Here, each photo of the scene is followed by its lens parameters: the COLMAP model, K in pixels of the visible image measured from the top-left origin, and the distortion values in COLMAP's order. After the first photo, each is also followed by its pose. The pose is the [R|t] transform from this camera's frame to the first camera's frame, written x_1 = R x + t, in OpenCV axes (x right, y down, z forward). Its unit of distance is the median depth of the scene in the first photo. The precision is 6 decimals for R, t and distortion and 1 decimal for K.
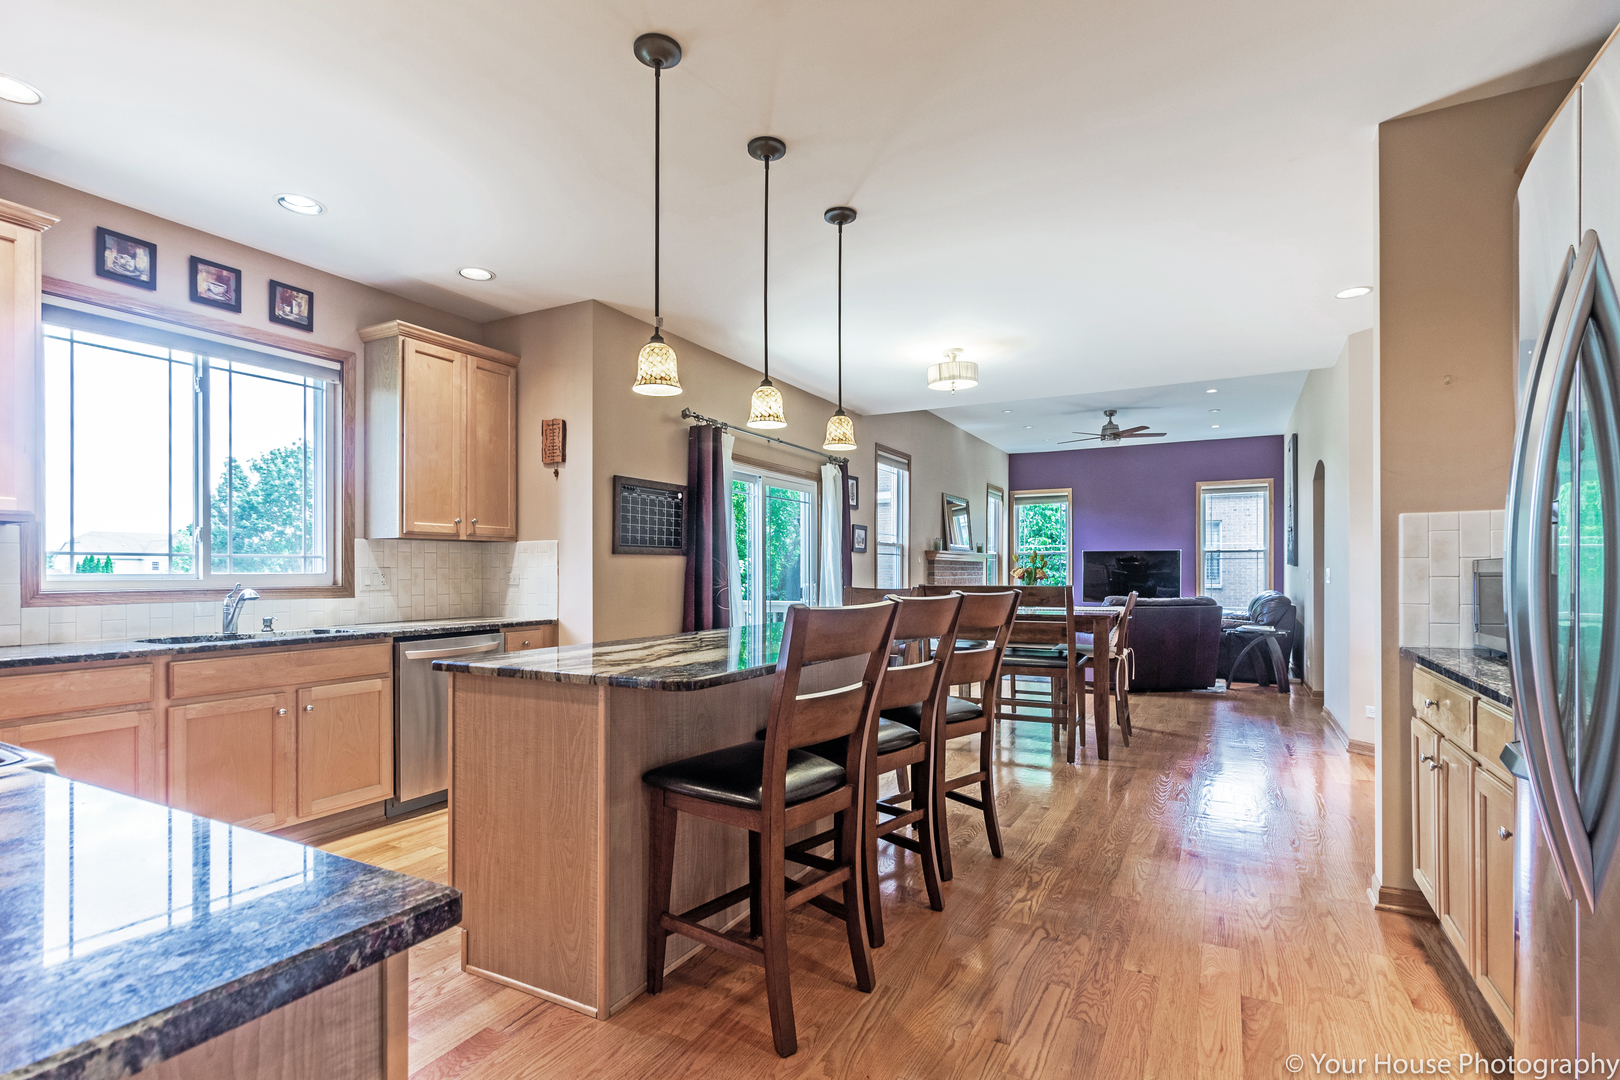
lens RADIAL K [[798.6, 0, 799.2], [0, 798.6, 582.8], [0, 0, 1]] dist [0.003173, 0.000451]
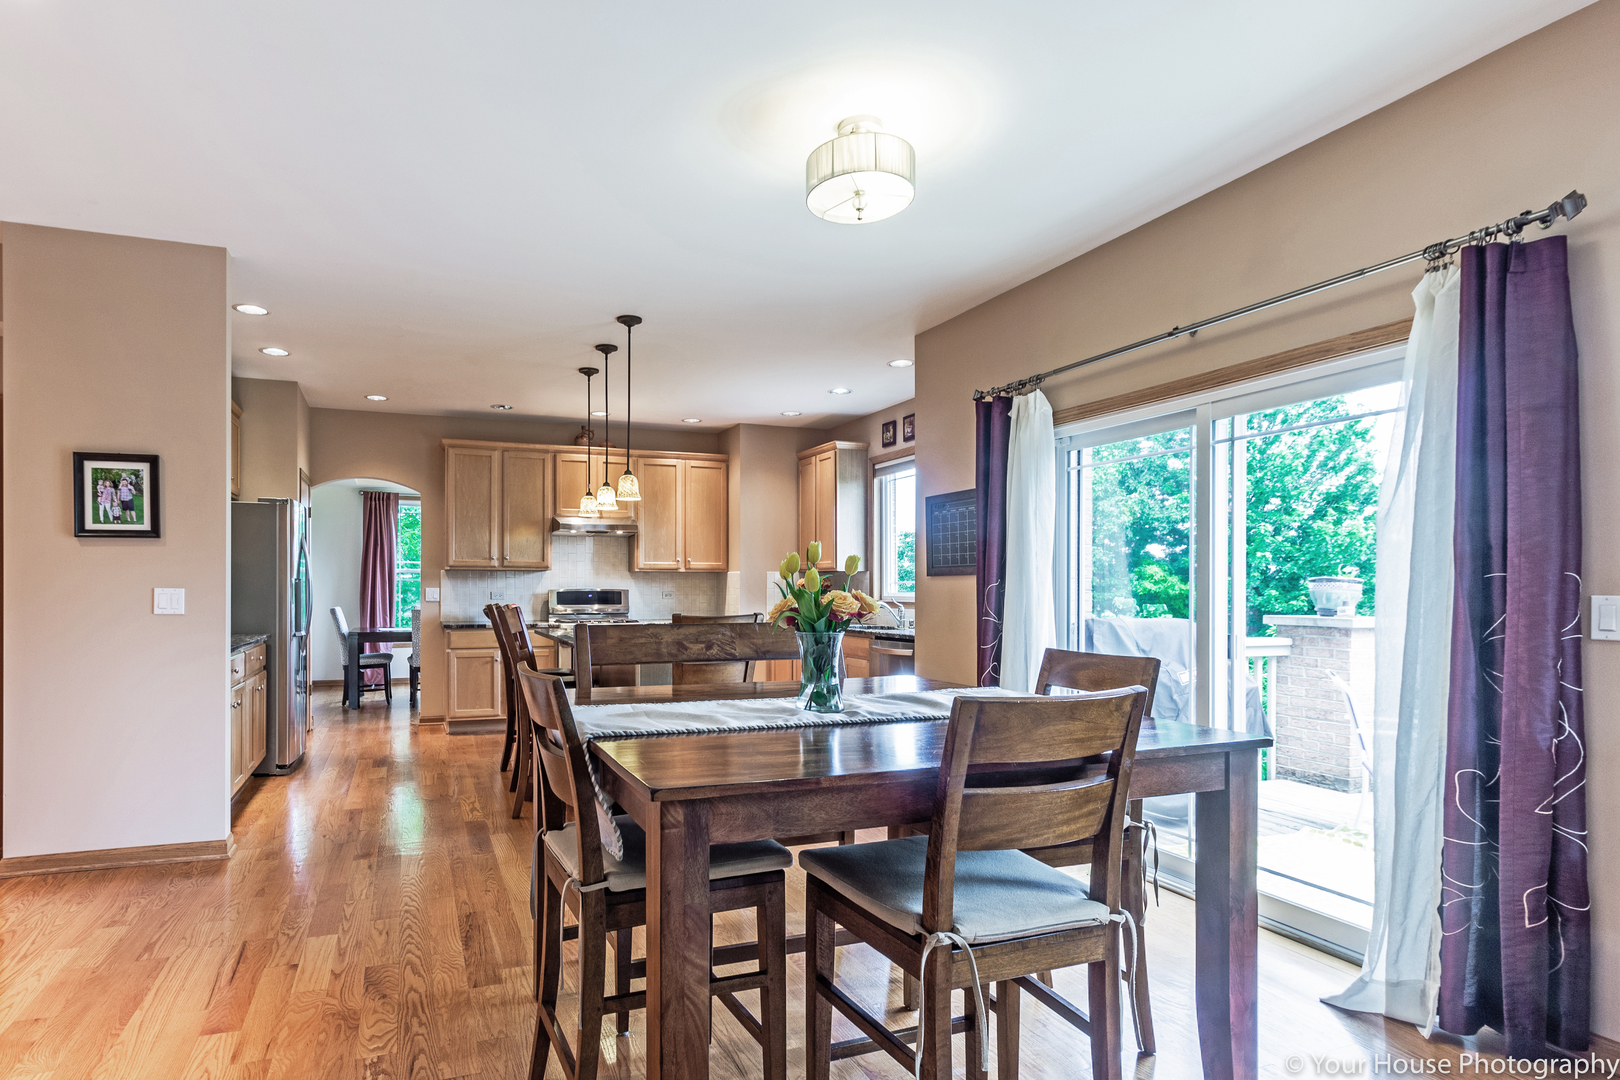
lens RADIAL K [[877.8, 0, 707.5], [0, 877.8, 582.5], [0, 0, 1]] dist [-0.001122, -0.000364]
pose [[-0.674174, -0.001096, -0.738572, 0.742042], [-0.006841, 0.999965, 0.004761, -0.031159], [0.738541, 0.008263, -0.674158, 1.491025]]
